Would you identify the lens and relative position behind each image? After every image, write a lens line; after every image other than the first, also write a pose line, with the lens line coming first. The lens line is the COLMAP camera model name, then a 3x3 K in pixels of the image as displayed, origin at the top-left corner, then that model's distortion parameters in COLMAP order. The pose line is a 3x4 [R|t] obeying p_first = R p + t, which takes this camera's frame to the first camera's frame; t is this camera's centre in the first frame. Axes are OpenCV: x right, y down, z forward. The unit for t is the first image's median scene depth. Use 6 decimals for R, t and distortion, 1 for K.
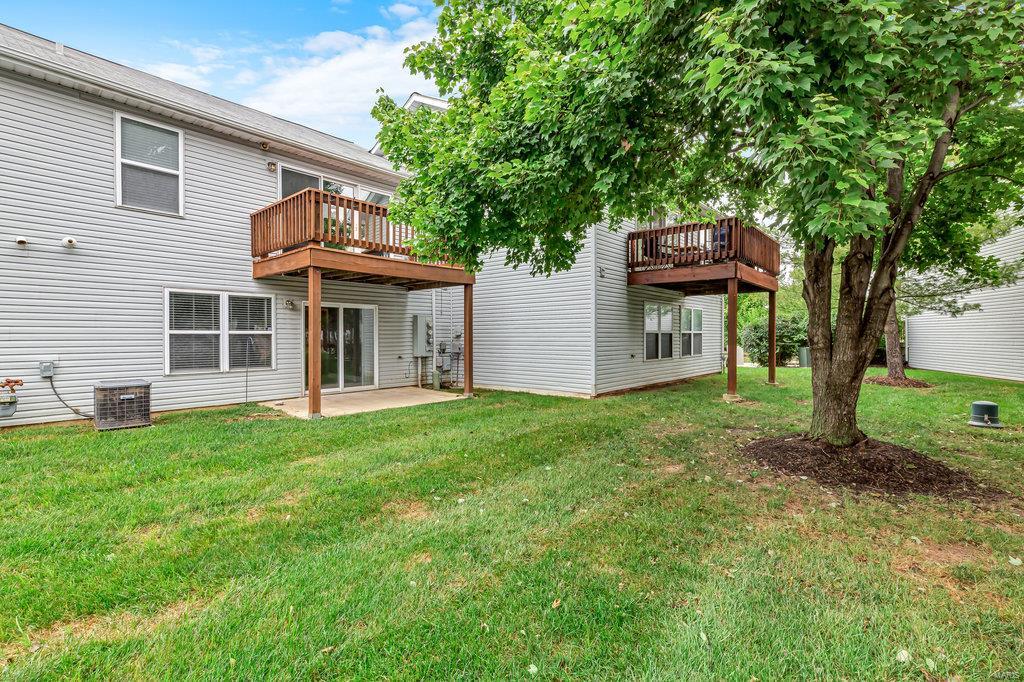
lens RADIAL K [[453.8, 0, 511.2], [0, 453.8, 339.5], [0, 0, 1]] dist [0.004861, -0.001079]
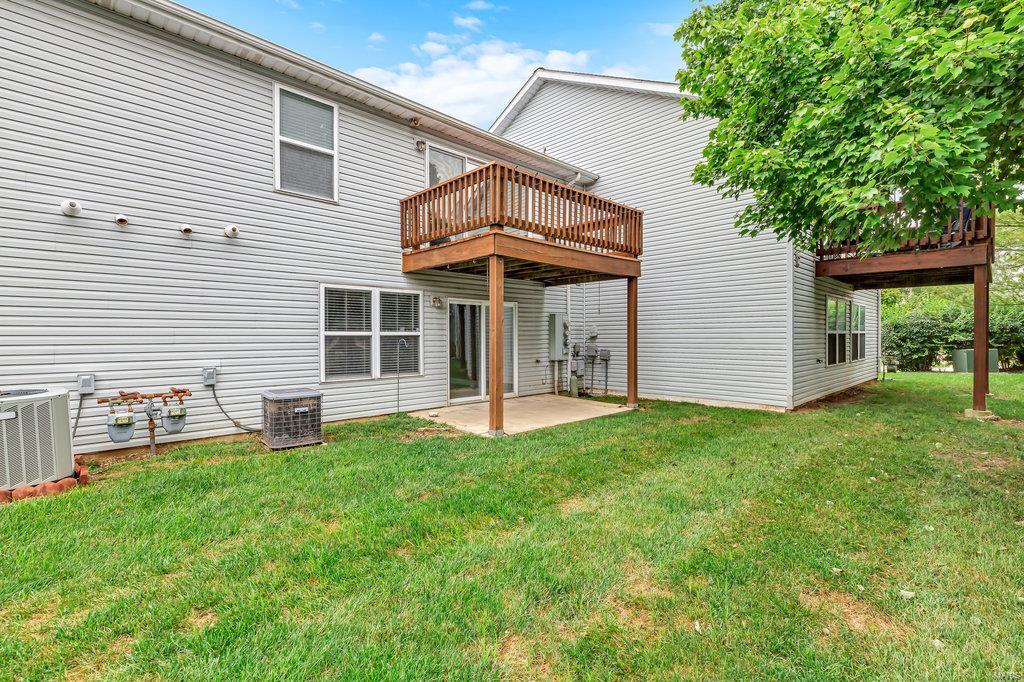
lens RADIAL K [[453.8, 0, 513.3], [0, 453.8, 340.0], [0, 0, 1]] dist [0.004861, -0.001079]
pose [[0.996223, 0.000099, -0.086828, -0.306449], [0.000029, 0.999999, 0.001473, -0.004964], [0.086828, -0.001470, 0.996222, 0.152361]]
